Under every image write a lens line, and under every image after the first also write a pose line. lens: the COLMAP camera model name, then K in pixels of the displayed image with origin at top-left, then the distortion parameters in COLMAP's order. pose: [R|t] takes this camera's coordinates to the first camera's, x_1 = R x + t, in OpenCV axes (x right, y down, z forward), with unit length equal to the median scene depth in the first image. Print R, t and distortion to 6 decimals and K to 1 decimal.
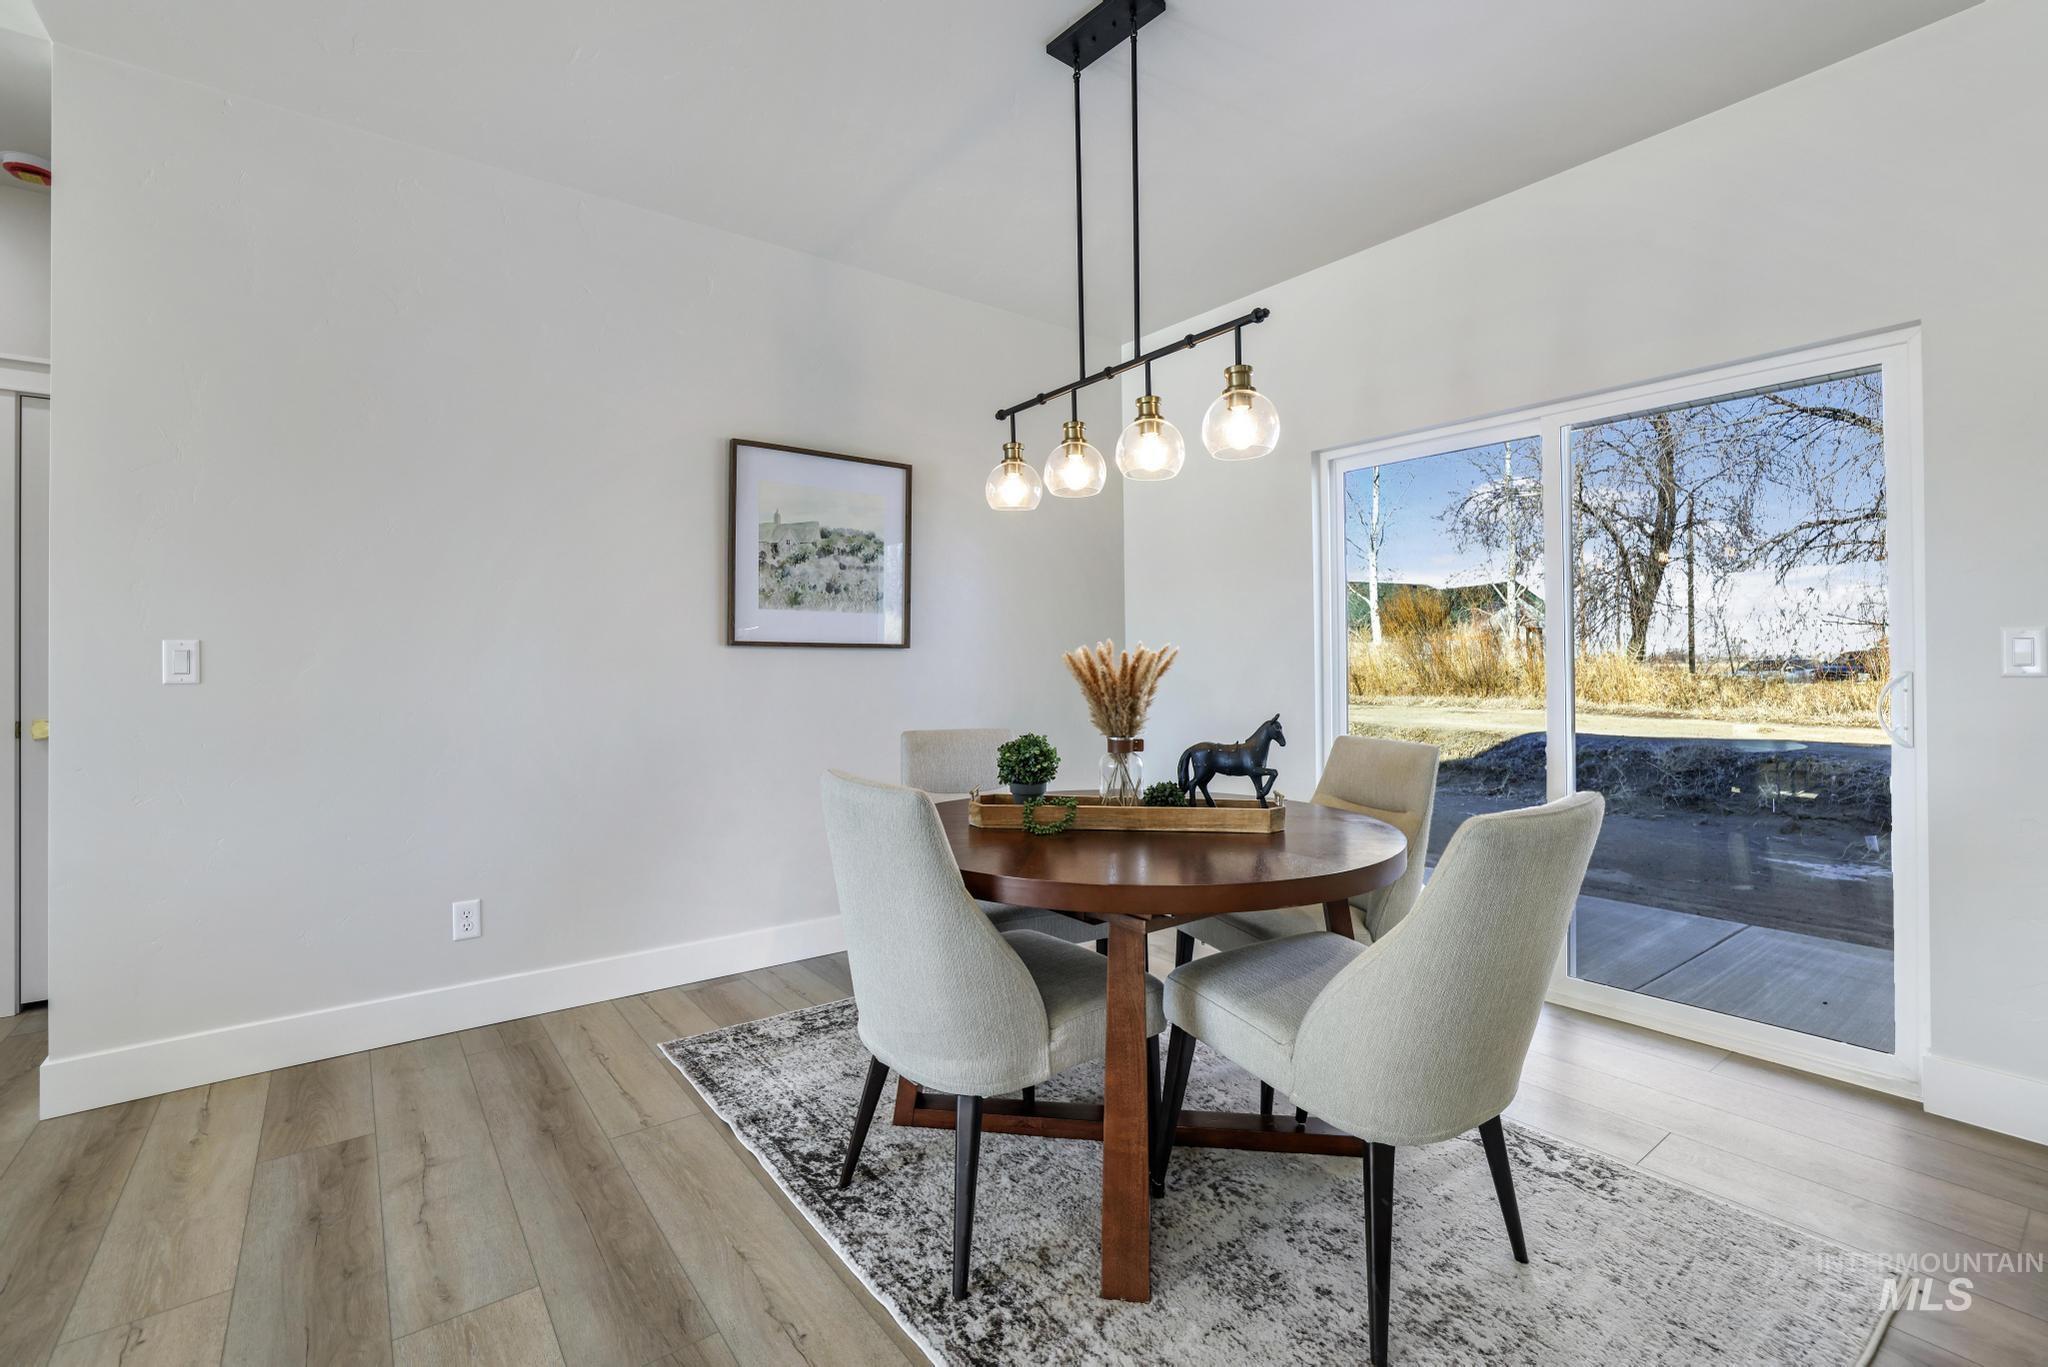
lens RADIAL K [[888.5, 0, 1008.6], [0, 888.5, 661.5], [0, 0, 1]] dist [-0.032817, 0.000355]
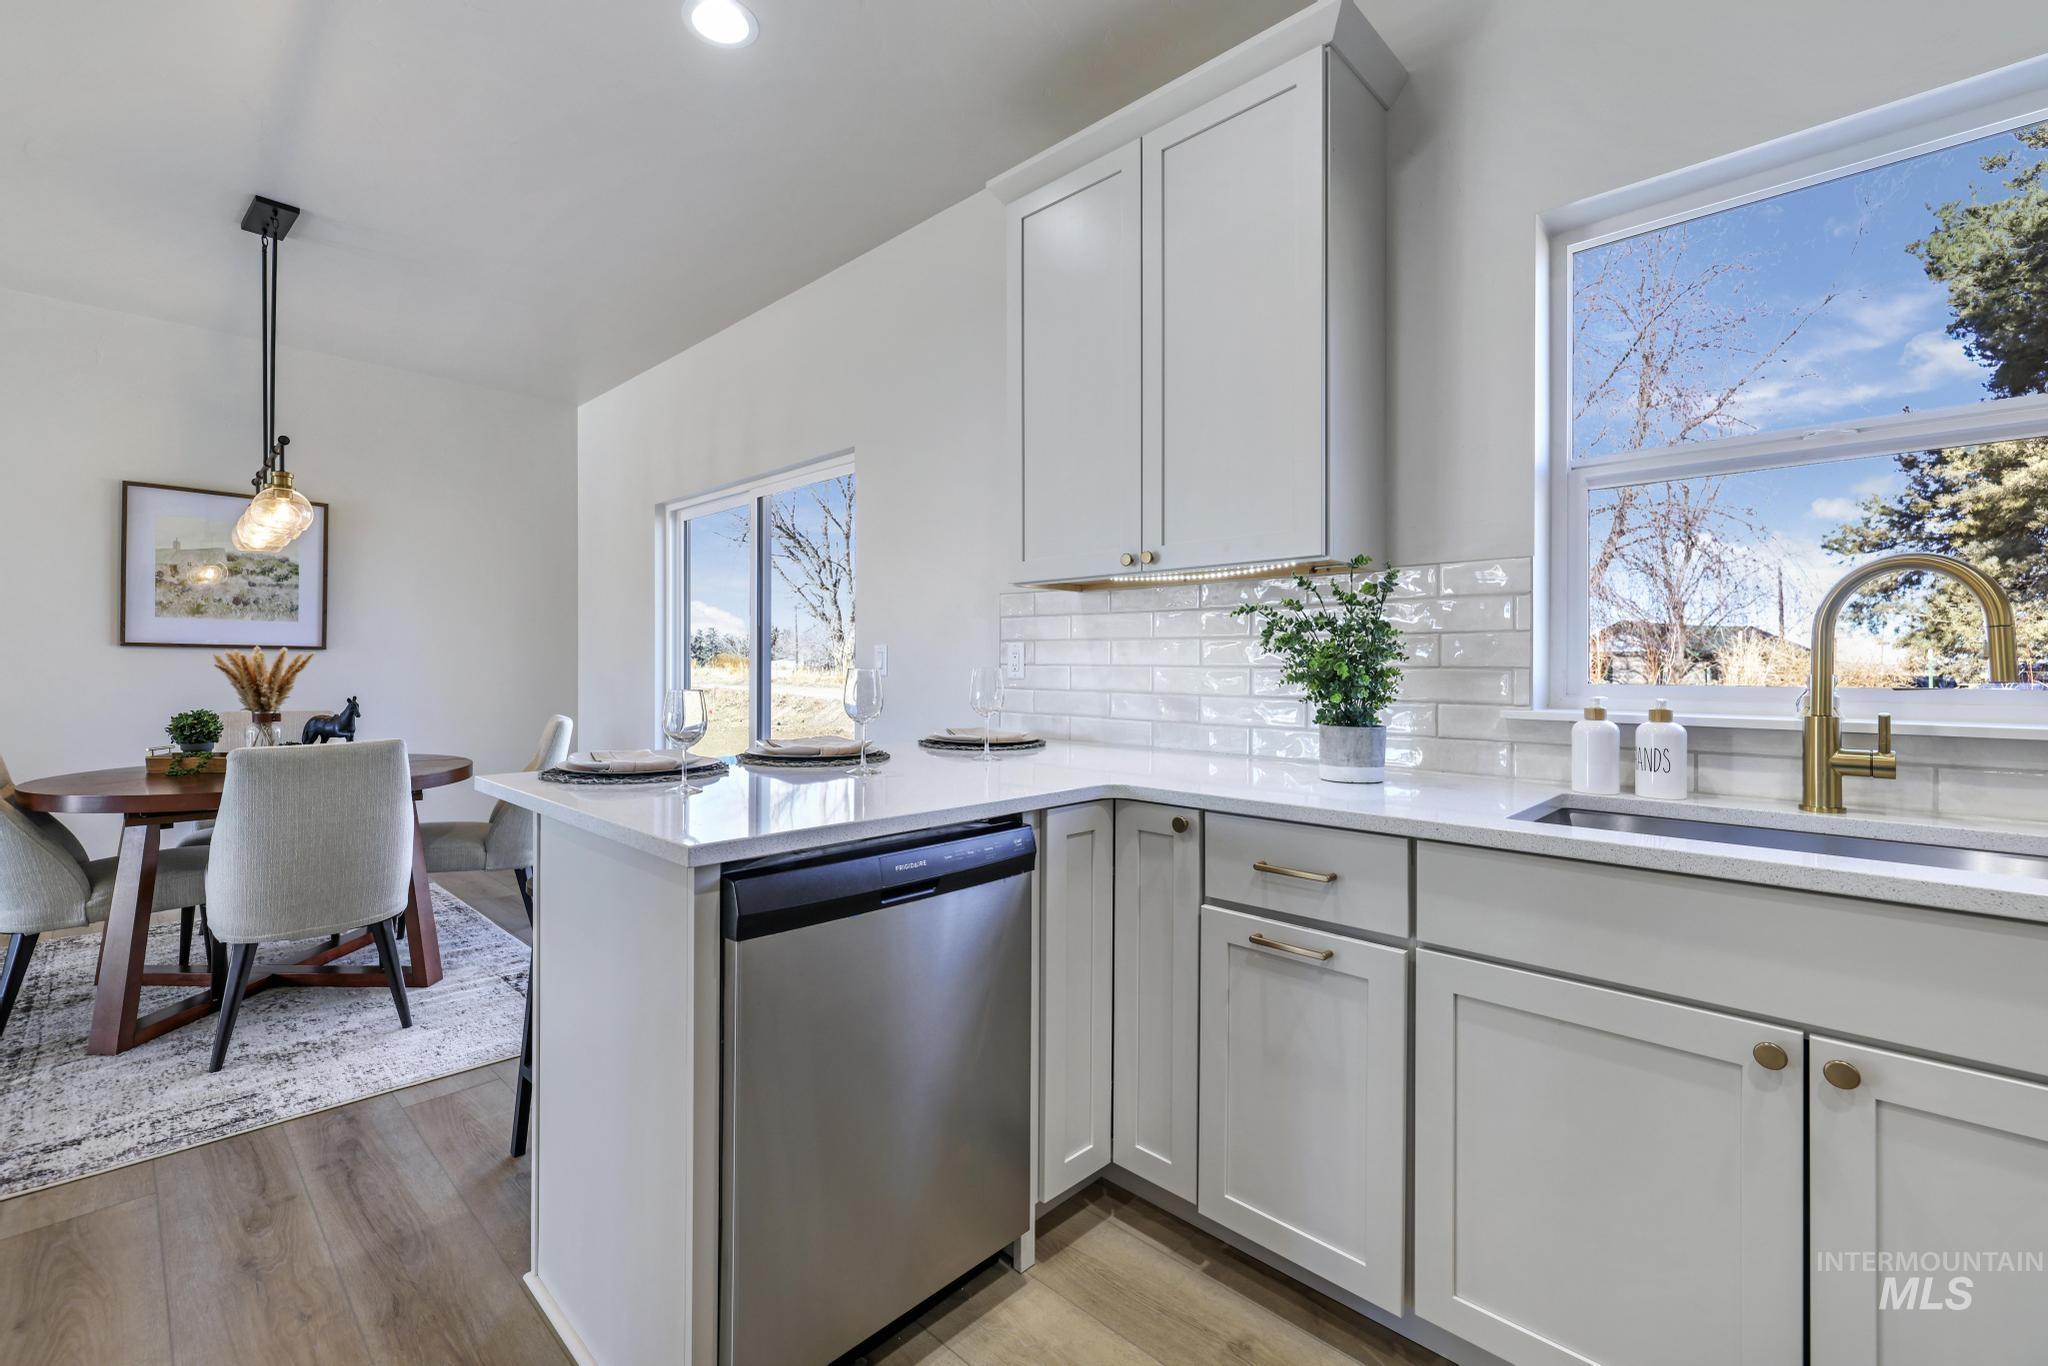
lens RADIAL K [[866.7, 0, 993.4], [0, 866.7, 667.2], [0, 0, 1]] dist [0.003140, 0.000589]
pose [[0.989590, 0.007906, 0.143695, 0.728547], [-0.008309, 0.999963, 0.002207, -0.001293], [-0.143672, -0.003378, 0.989620, -0.393657]]
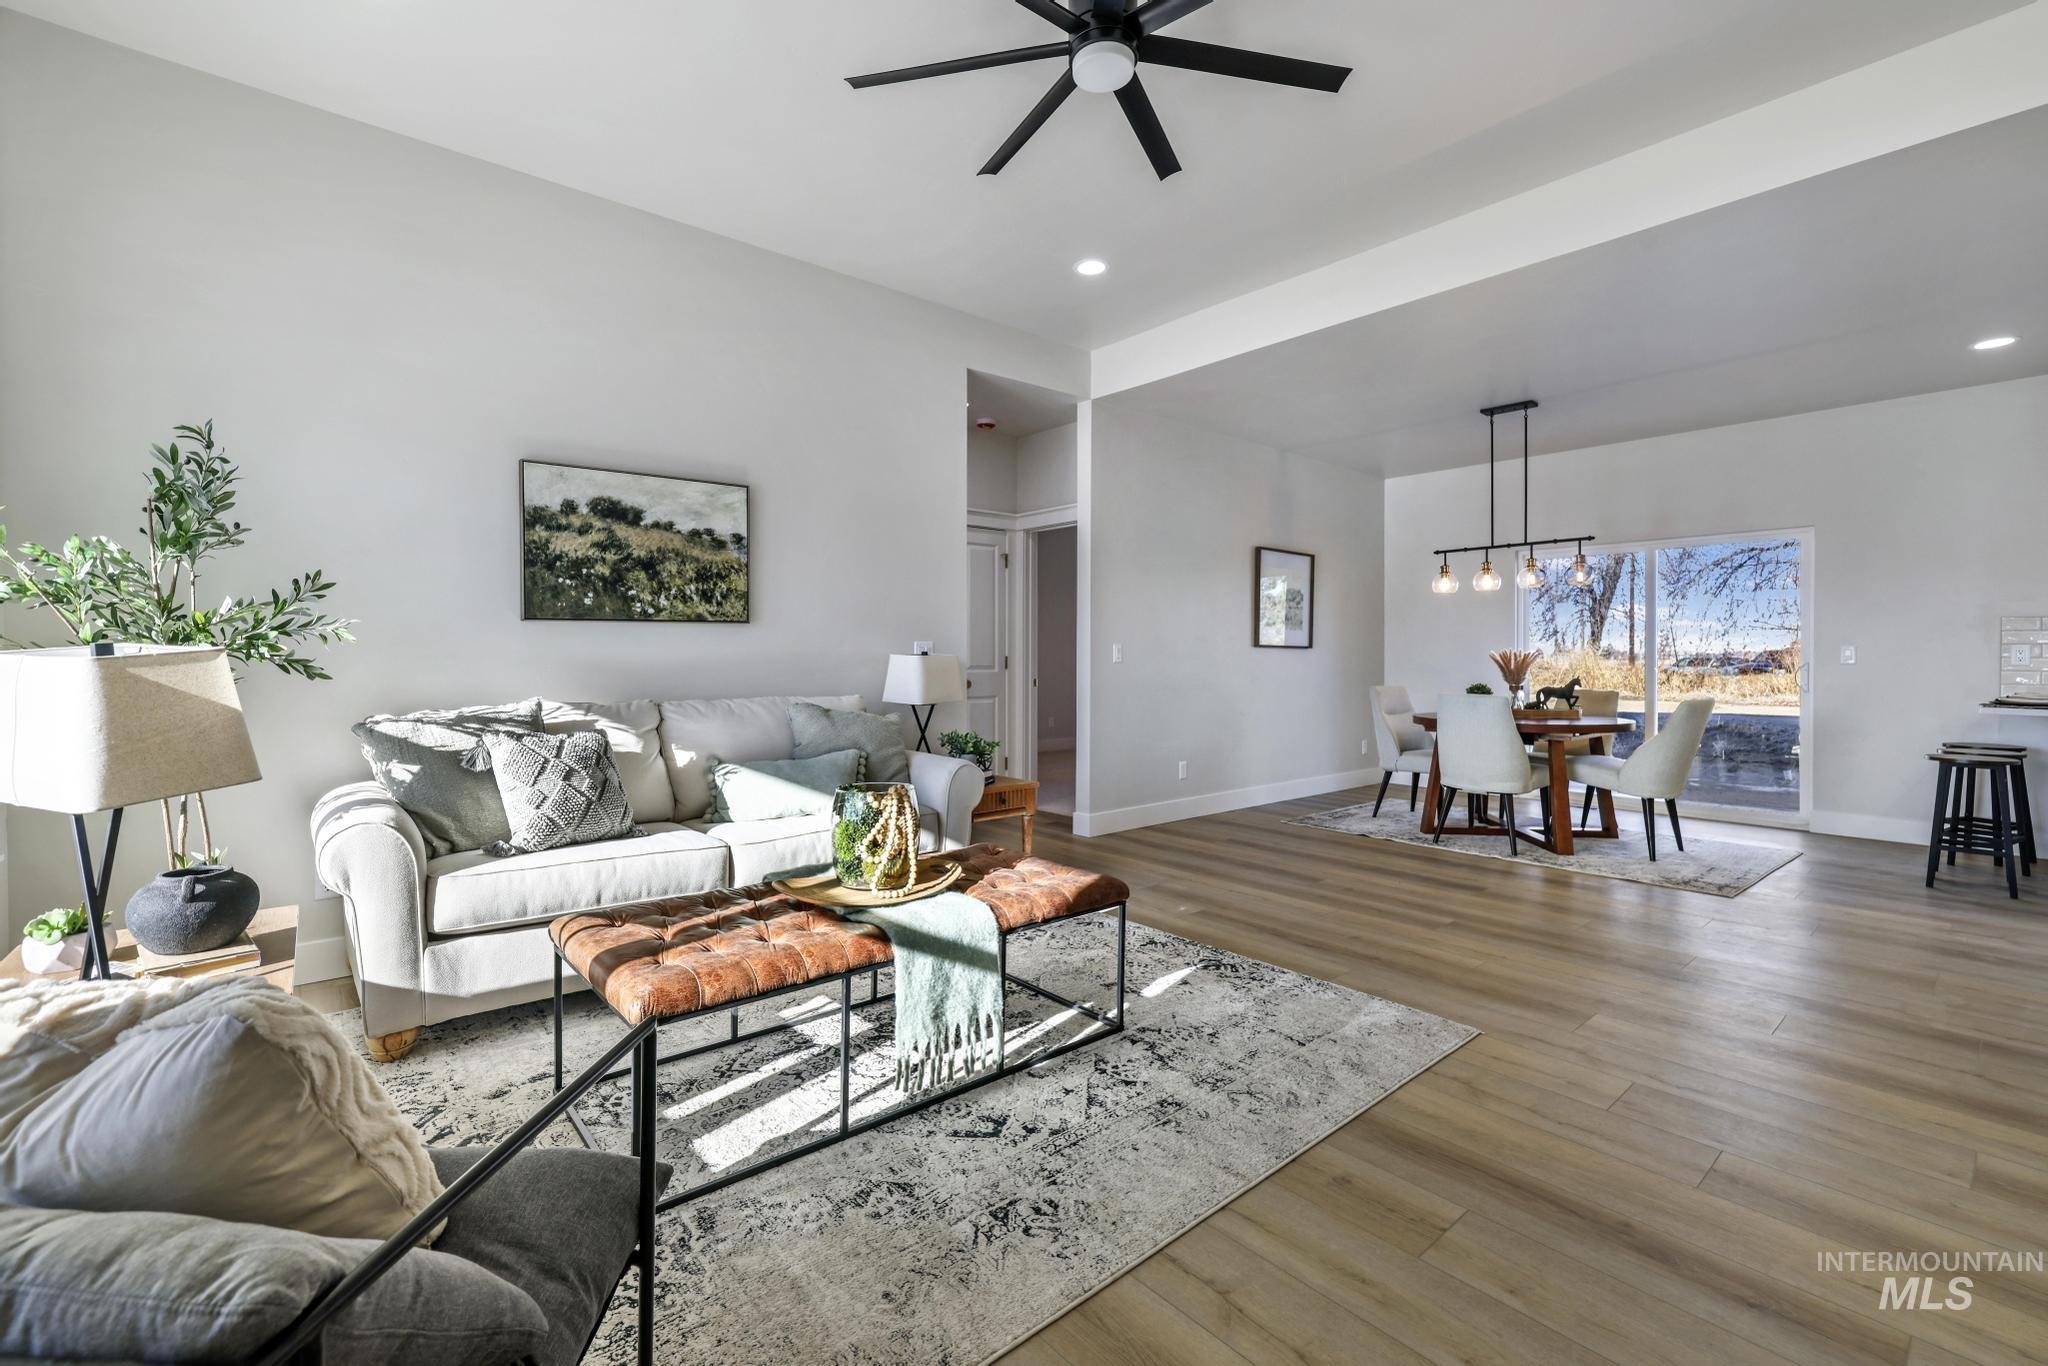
lens RADIAL K [[862.3, 0, 1011.1], [0, 862.3, 675.5], [0, 0, 1]] dist [-0.000481, 0.000074]
pose [[0.998477, 0.005135, 0.054934, -0.994508], [-0.006499, 0.999674, 0.024678, 0.002753], [-0.054789, -0.024998, 0.998185, -0.980371]]
